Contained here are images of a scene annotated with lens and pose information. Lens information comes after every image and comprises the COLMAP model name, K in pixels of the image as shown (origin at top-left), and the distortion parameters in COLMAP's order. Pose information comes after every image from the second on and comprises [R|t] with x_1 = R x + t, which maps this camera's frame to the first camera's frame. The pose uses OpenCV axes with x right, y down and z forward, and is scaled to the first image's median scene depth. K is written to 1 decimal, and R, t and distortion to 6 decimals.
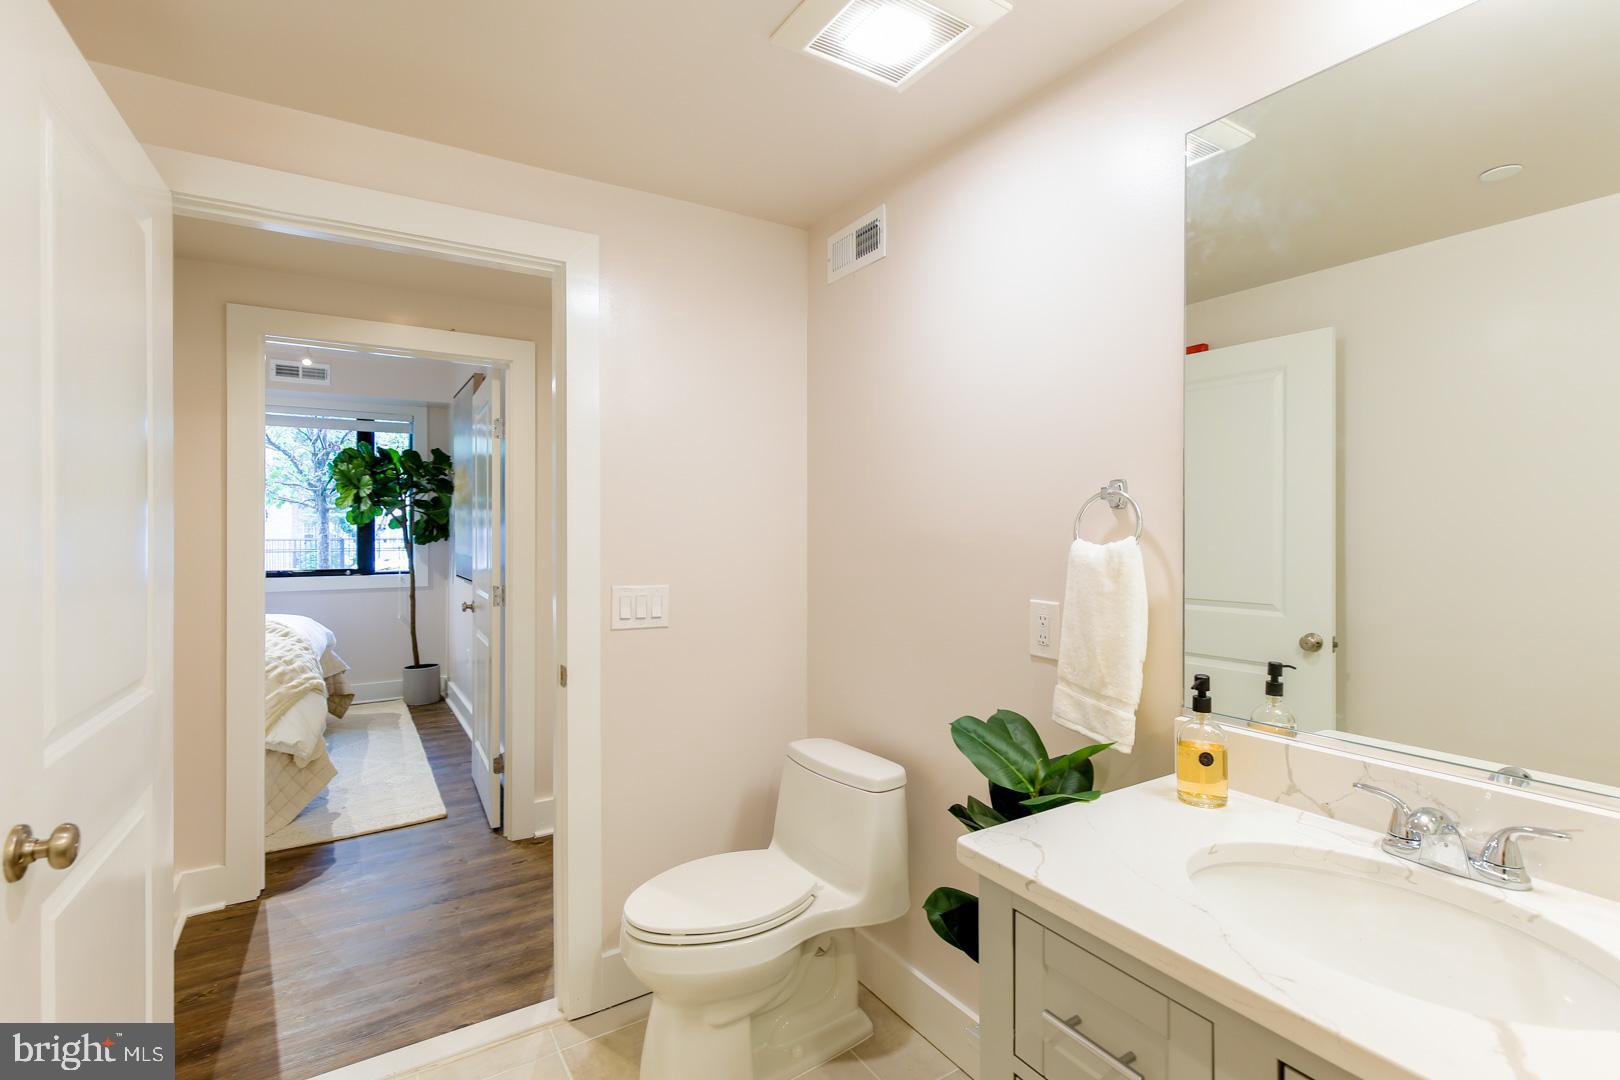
lens RADIAL K [[758.9, 0, 810.2], [0, 758.9, 527.7], [0, 0, 1]] dist [0.001653, 0.000100]
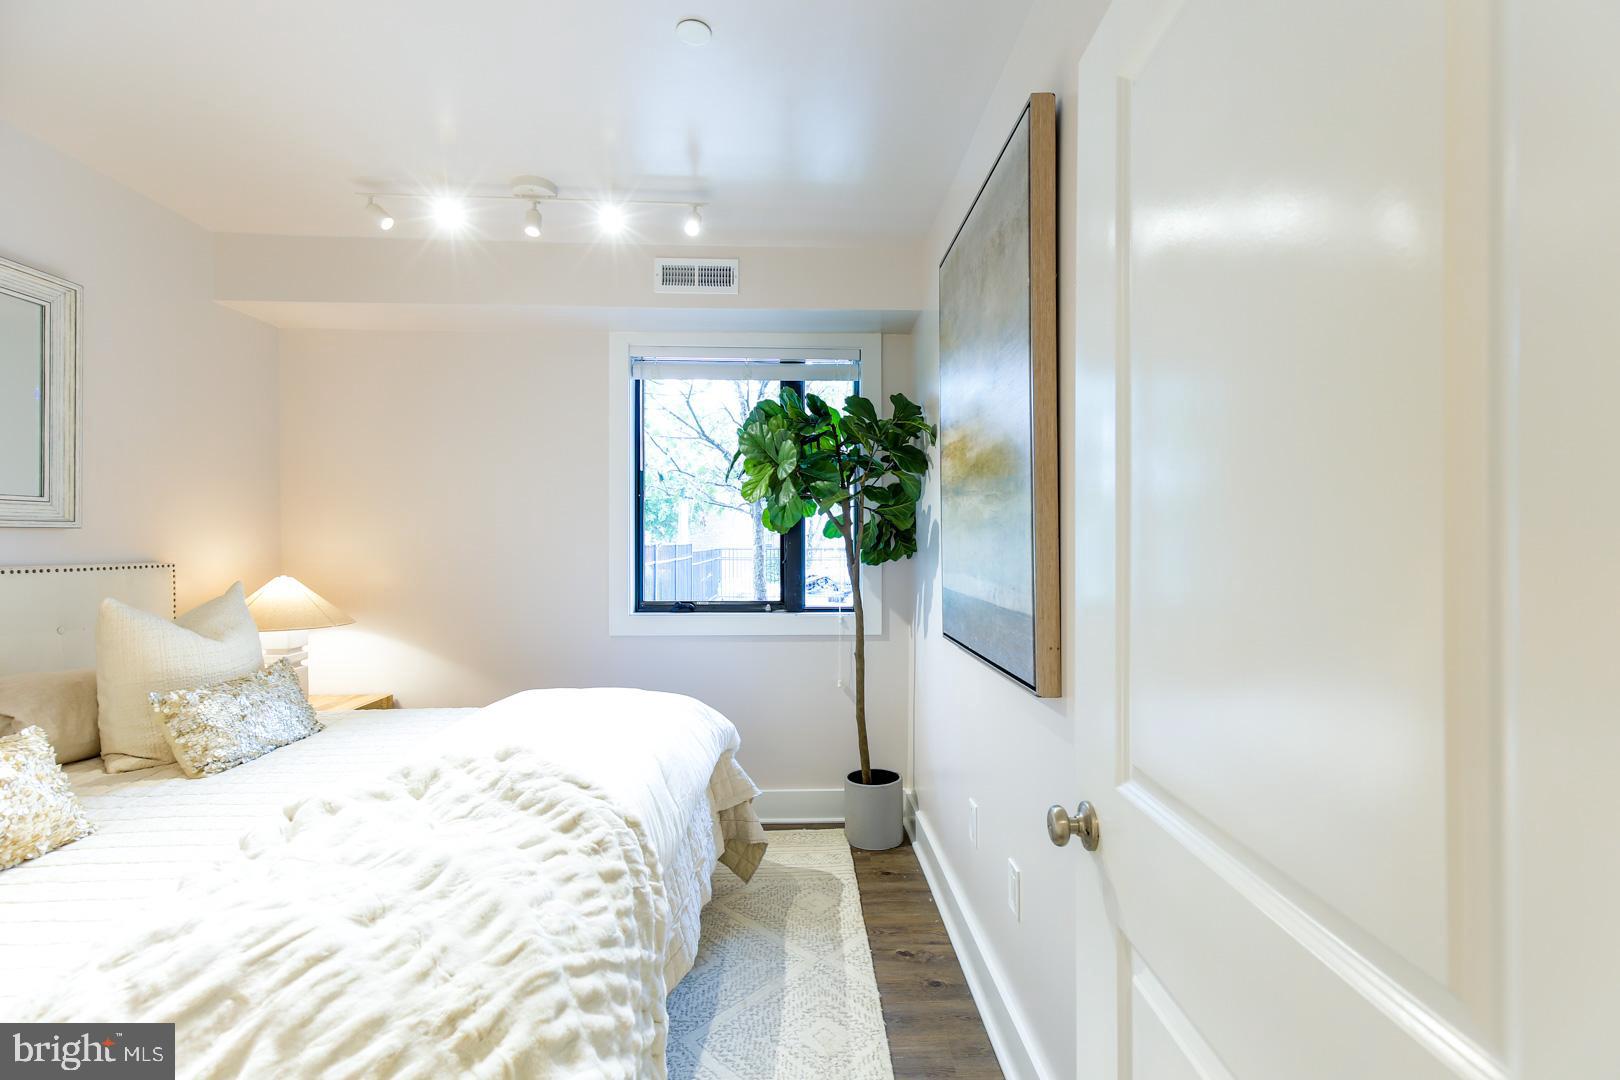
lens RADIAL K [[758.9, 0, 810.2], [0, 758.9, 527.7], [0, 0, 1]] dist [0.001653, 0.000100]
pose [[0.861833, -0.005265, -0.507165, -0.261169], [-0.002334, 0.999894, -0.014347, 0.002428], [0.507187, 0.013548, 0.861730, 0.479077]]
